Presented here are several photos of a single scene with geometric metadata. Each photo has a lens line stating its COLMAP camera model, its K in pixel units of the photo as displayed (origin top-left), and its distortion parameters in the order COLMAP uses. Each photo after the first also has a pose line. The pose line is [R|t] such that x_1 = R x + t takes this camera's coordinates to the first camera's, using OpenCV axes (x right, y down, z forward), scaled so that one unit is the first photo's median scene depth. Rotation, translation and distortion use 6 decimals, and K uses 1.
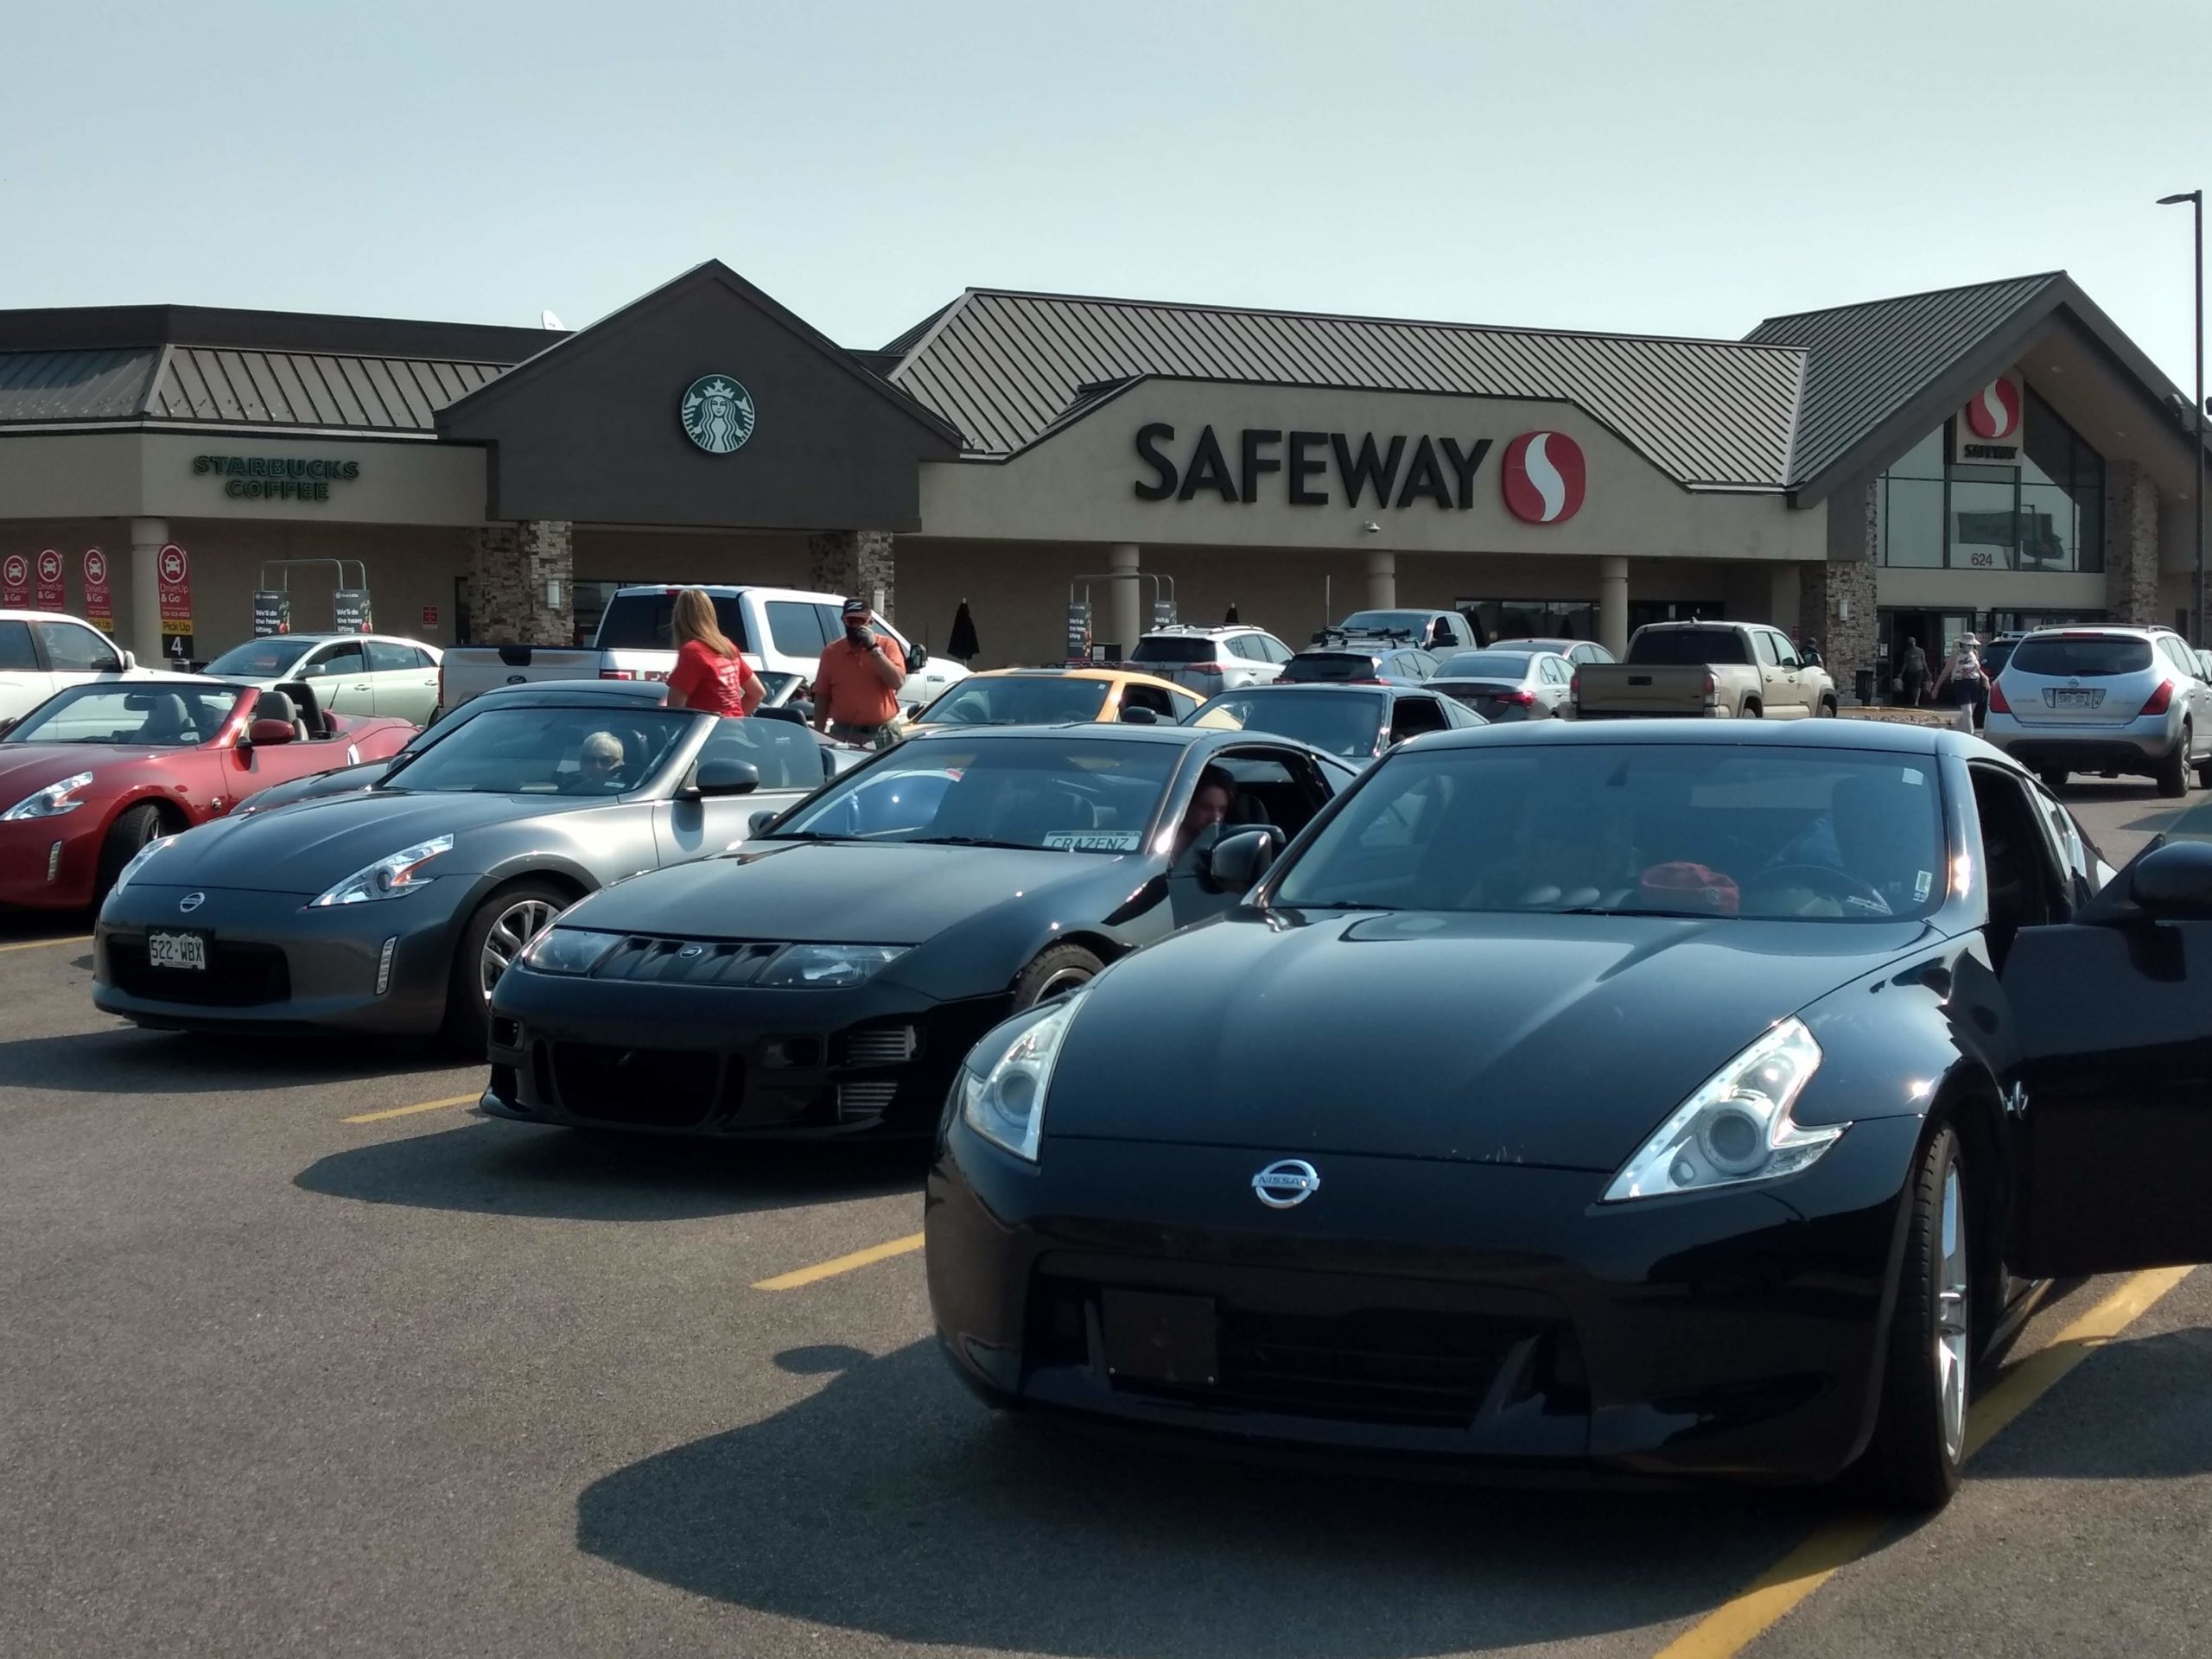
lens RADIAL K [[3098.2, 0, 1106.0], [0, 3098.2, 829.5], [0, 0, 1]] dist [0.241461, -1.103790]
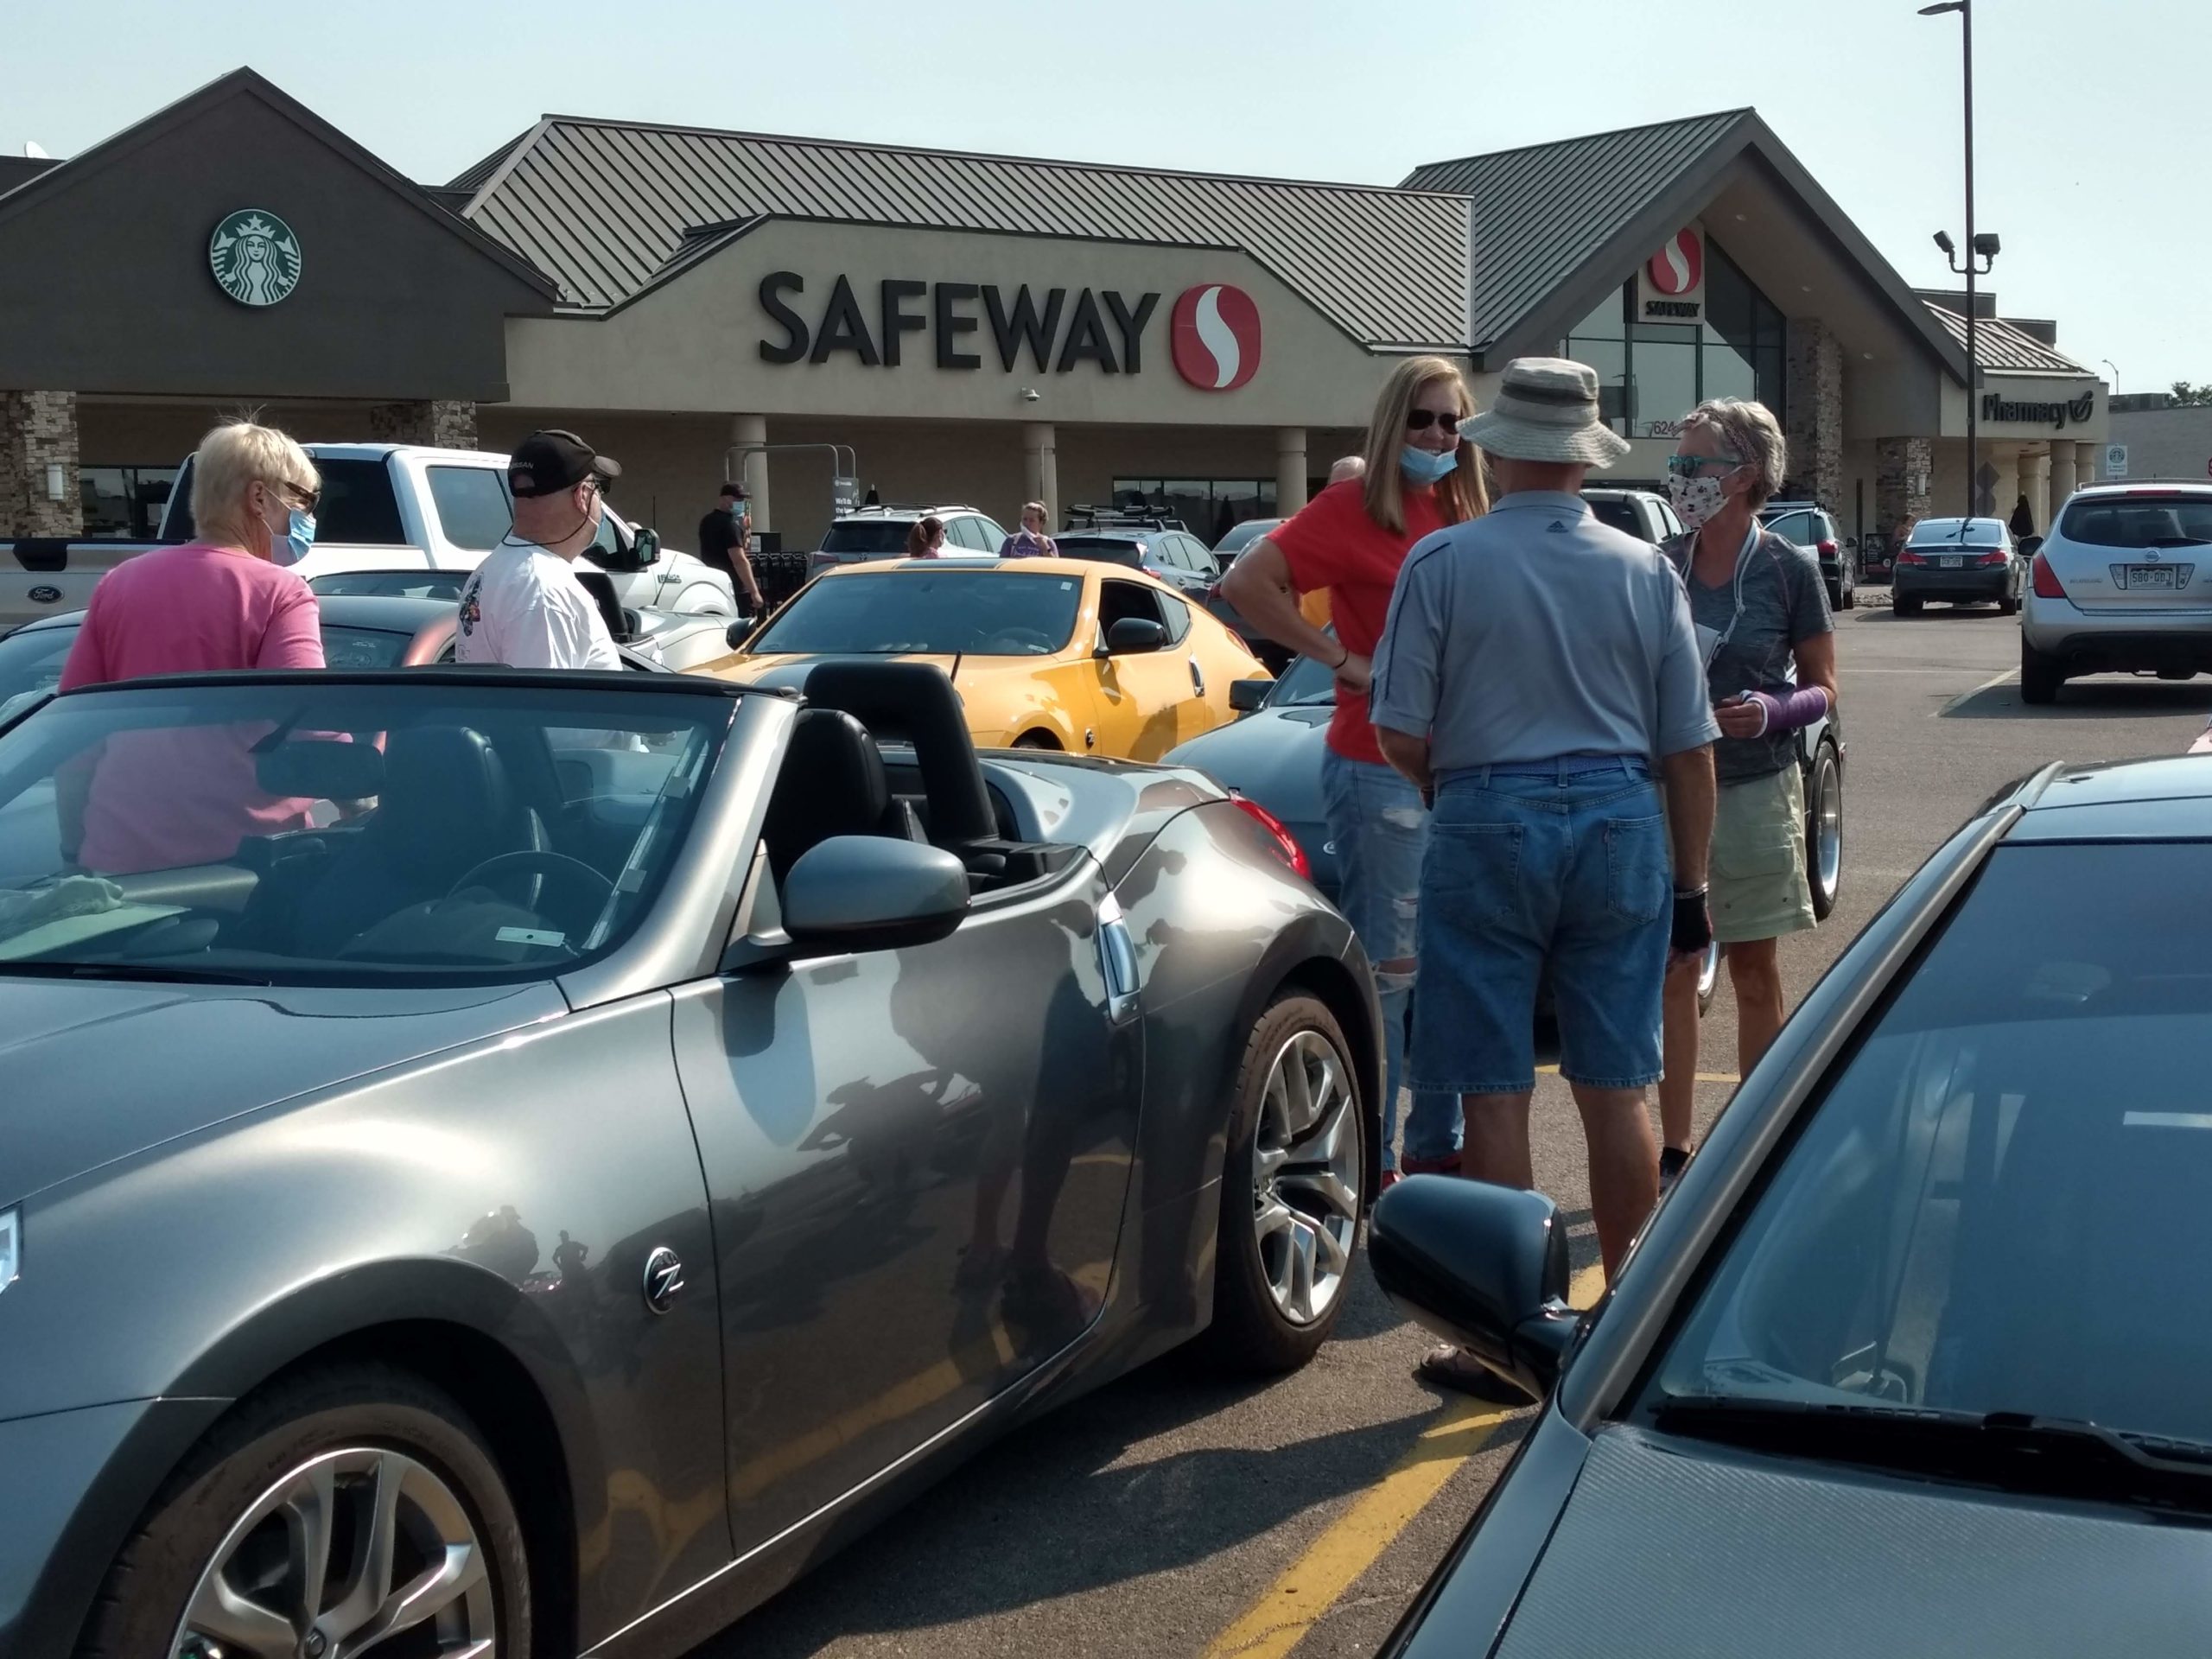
lens RADIAL K [[3068.3, 0, 1054.4], [0, 3068.3, 825.2], [0, 0, 1]] dist [0.168077, -0.697899]
pose [[0.989609, -0.030301, 0.140558, -0.032371], [0.025541, 0.999041, 0.035550, -0.007711], [-0.141501, -0.031591, 0.989434, 0.148352]]
